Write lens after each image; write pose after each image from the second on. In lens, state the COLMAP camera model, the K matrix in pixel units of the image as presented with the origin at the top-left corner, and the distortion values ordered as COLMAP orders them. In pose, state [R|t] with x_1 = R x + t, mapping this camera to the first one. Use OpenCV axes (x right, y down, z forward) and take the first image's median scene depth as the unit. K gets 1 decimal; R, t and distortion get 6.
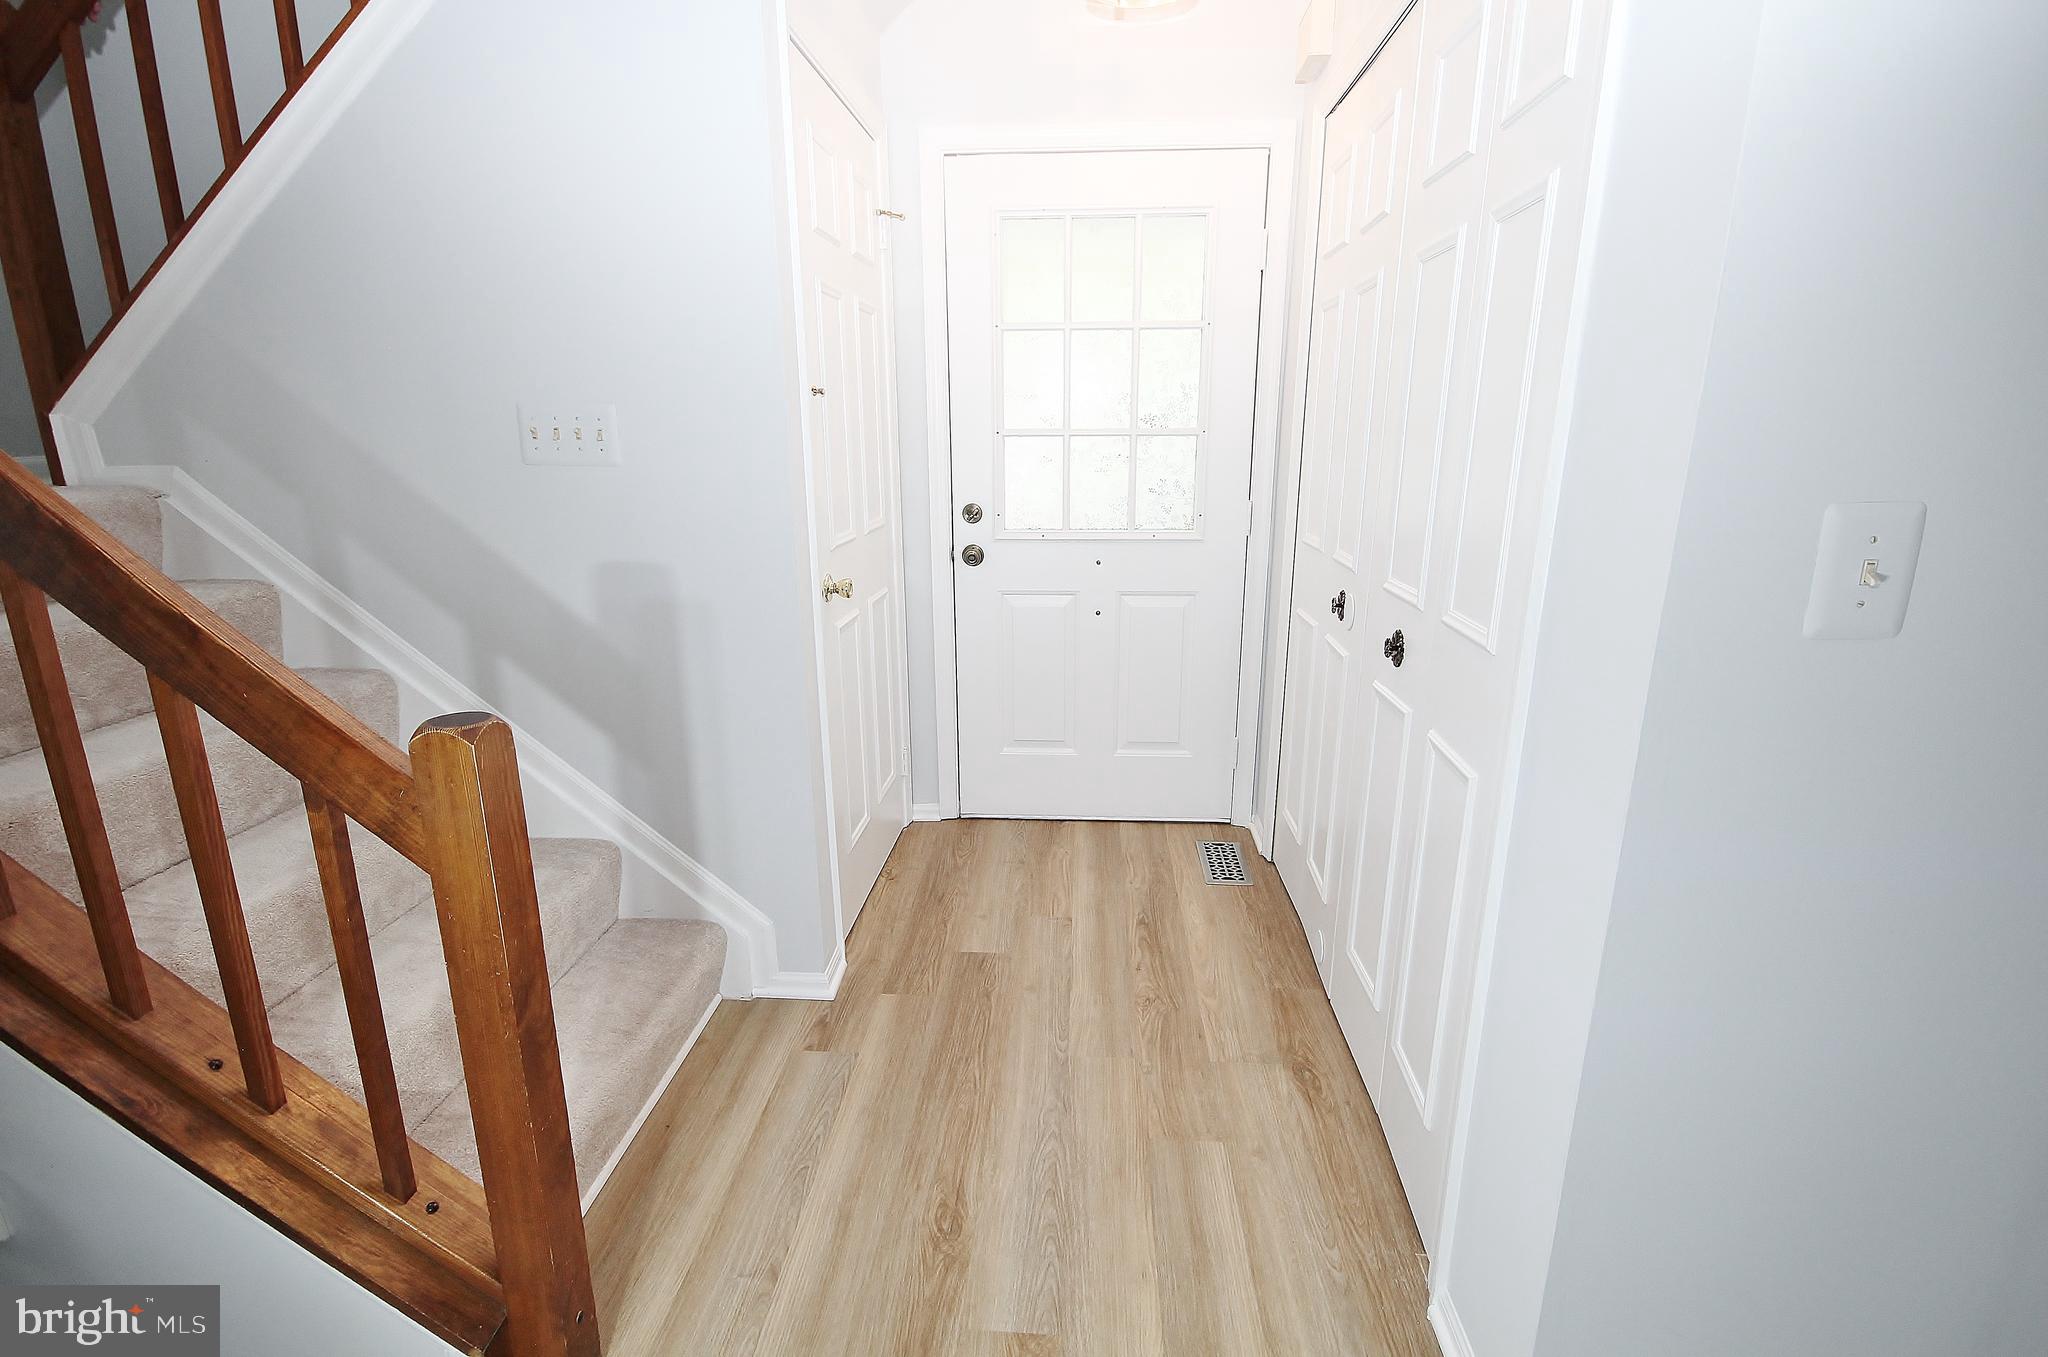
lens RADIAL K [[971.2, 0, 1021.5], [0, 971.2, 662.6], [0, 0, 1]] dist [-0.003290, -0.000184]
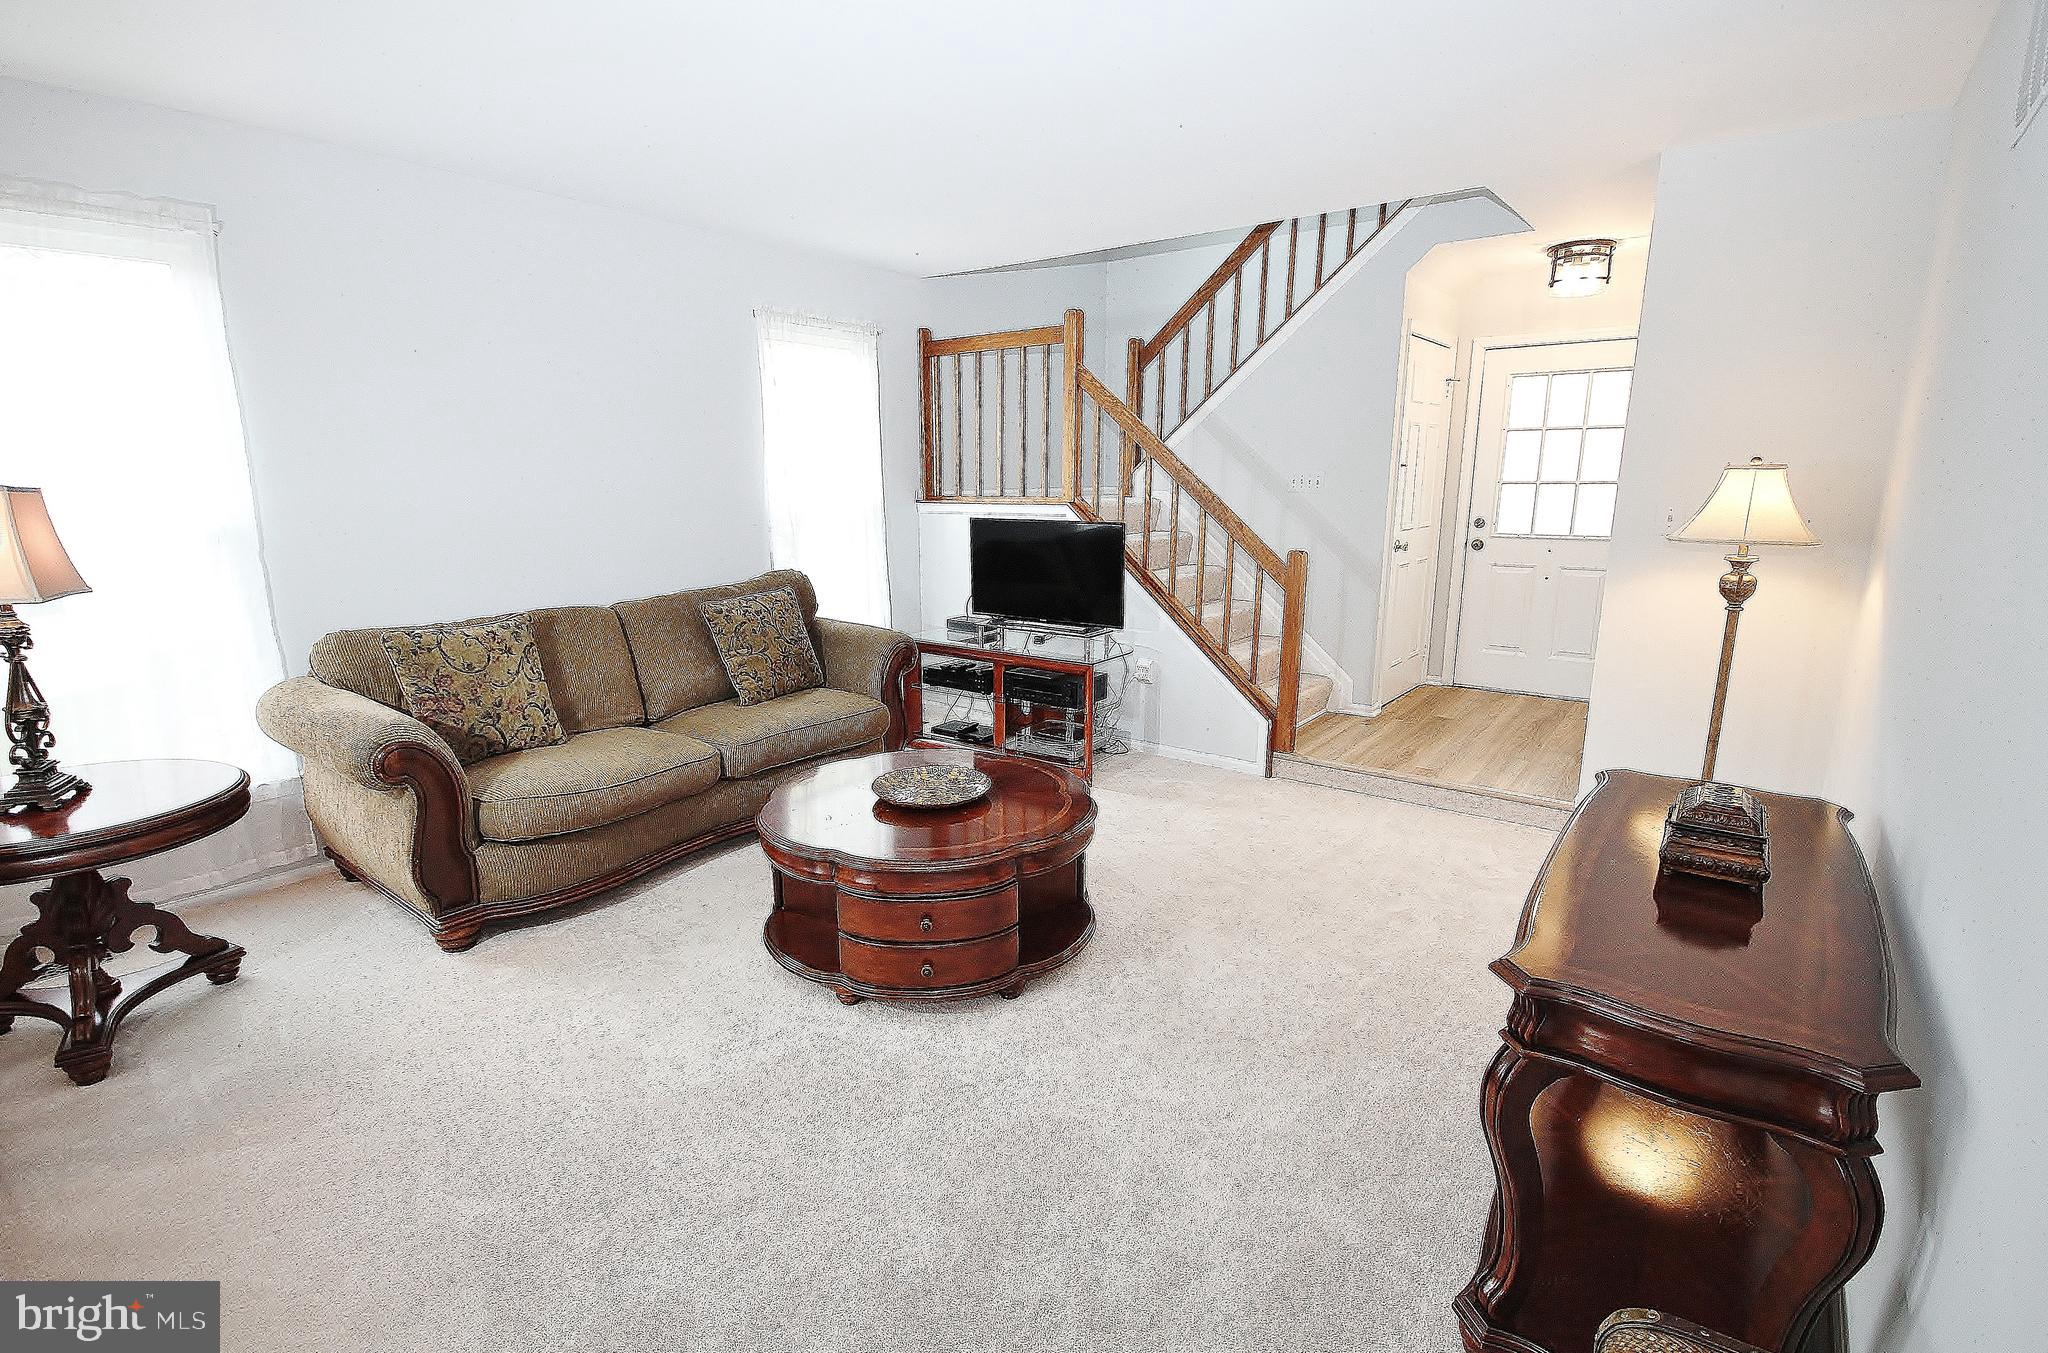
lens RADIAL K [[958.5, 0, 1022.3], [0, 958.5, 676.0], [0, 0, 1]] dist [-0.007995, 0.000528]
pose [[0.833823, 0.120472, -0.538726, 0.349453], [-0.134992, 0.990766, 0.012623, 0.342697], [0.535272, 0.062198, 0.842386, -1.492726]]
